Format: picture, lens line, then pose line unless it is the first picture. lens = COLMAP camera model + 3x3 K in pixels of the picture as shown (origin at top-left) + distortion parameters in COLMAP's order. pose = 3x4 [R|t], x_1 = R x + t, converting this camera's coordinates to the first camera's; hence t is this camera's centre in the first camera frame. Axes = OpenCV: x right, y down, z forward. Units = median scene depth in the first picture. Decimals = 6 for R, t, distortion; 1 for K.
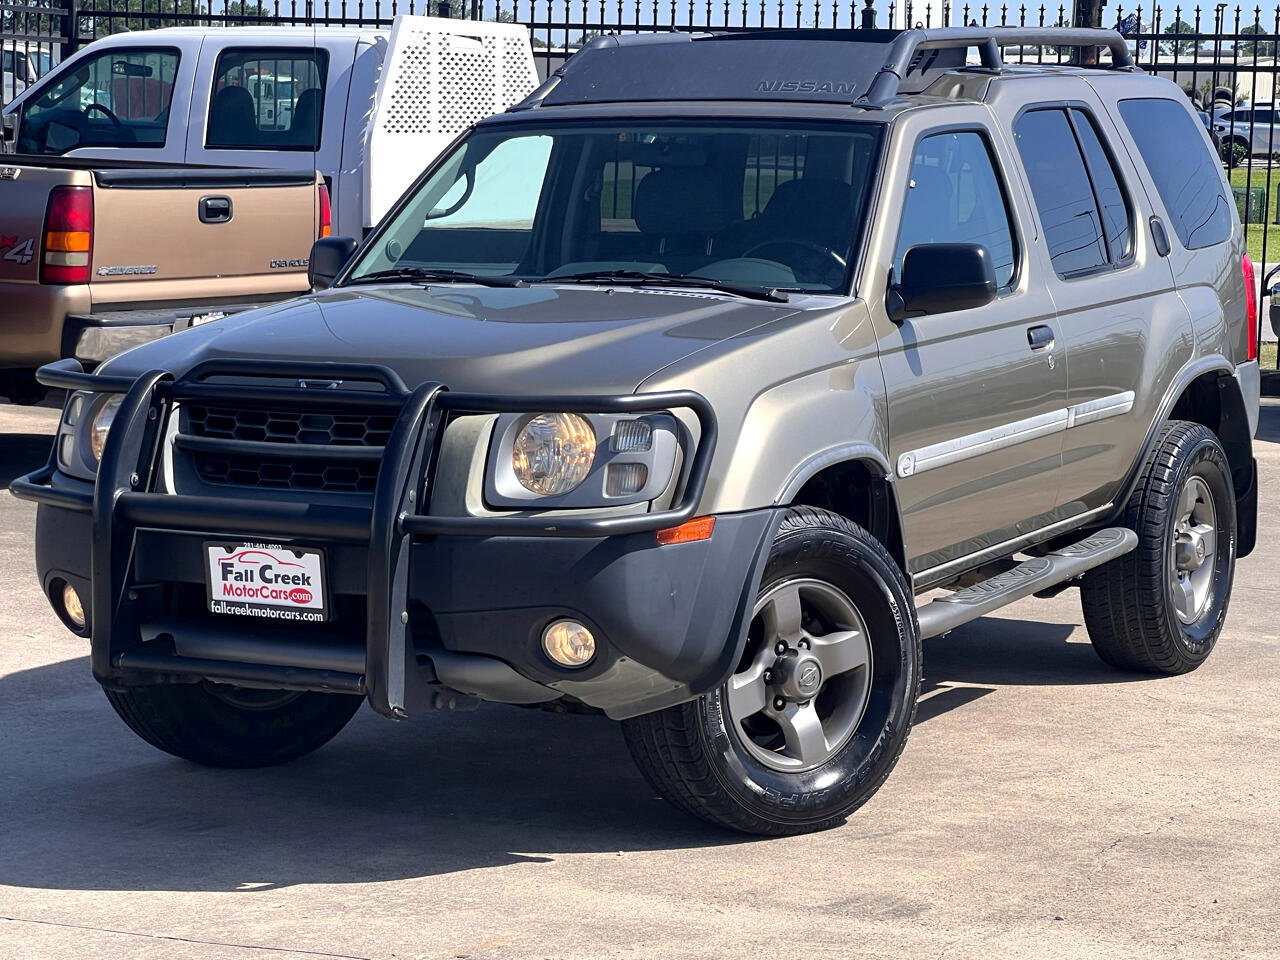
lens RADIAL K [[3135.1, 0, 641.1], [0, 3135.1, 483.0], [0, 0, 1]] dist [0.065973, 0.000000]
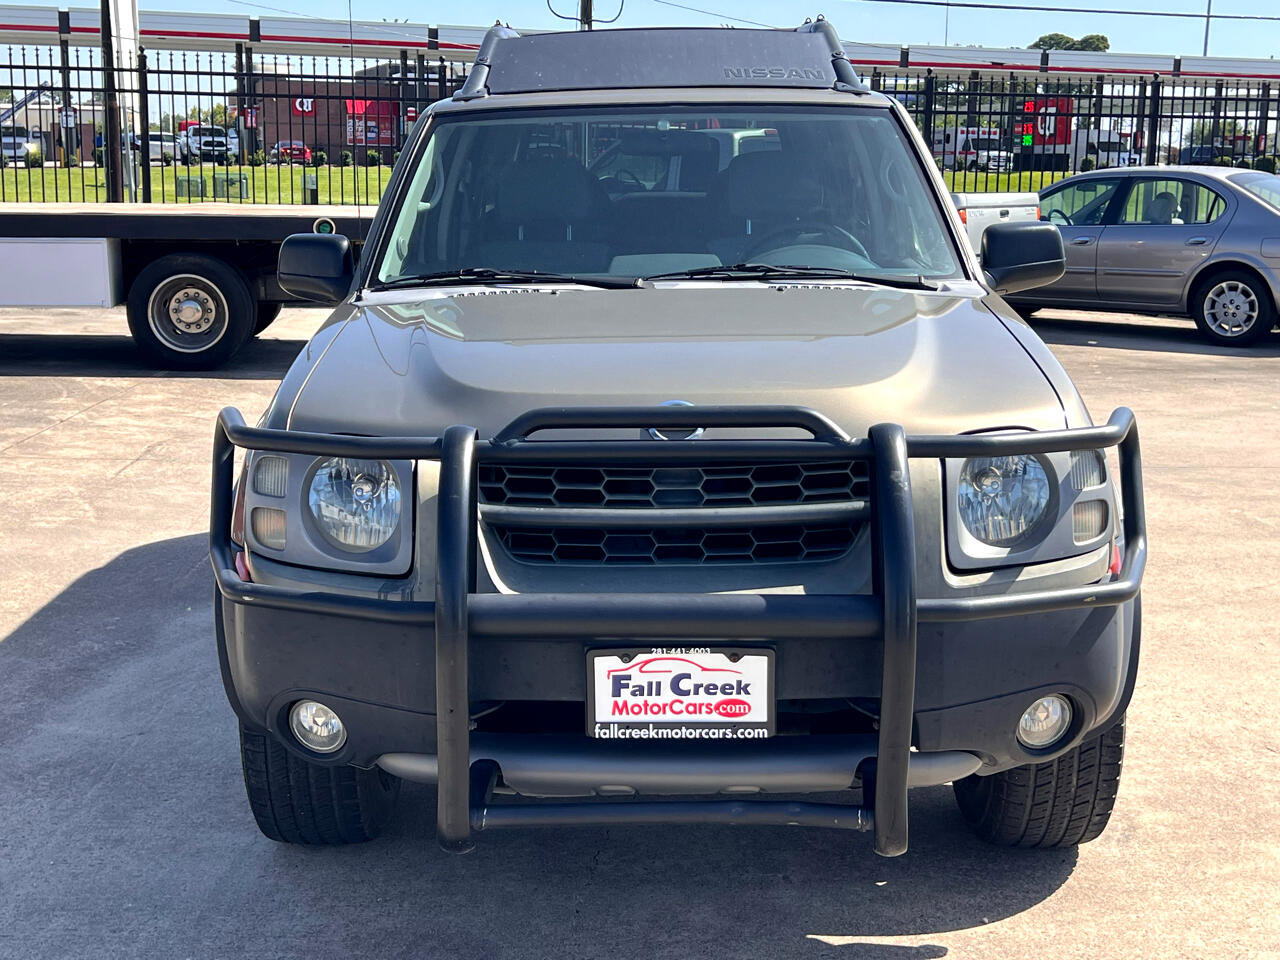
lens RADIAL K [[1690.2, 0, 639.9], [0, 1690.2, 477.7], [0, 0, 1]] dist [0.113957, 0.000000]
pose [[0.895701, -0.095939, 0.434183, -0.304582], [0.060885, 0.993711, 0.093971, -0.061651], [-0.440468, -0.057734, 0.895910, 0.629962]]
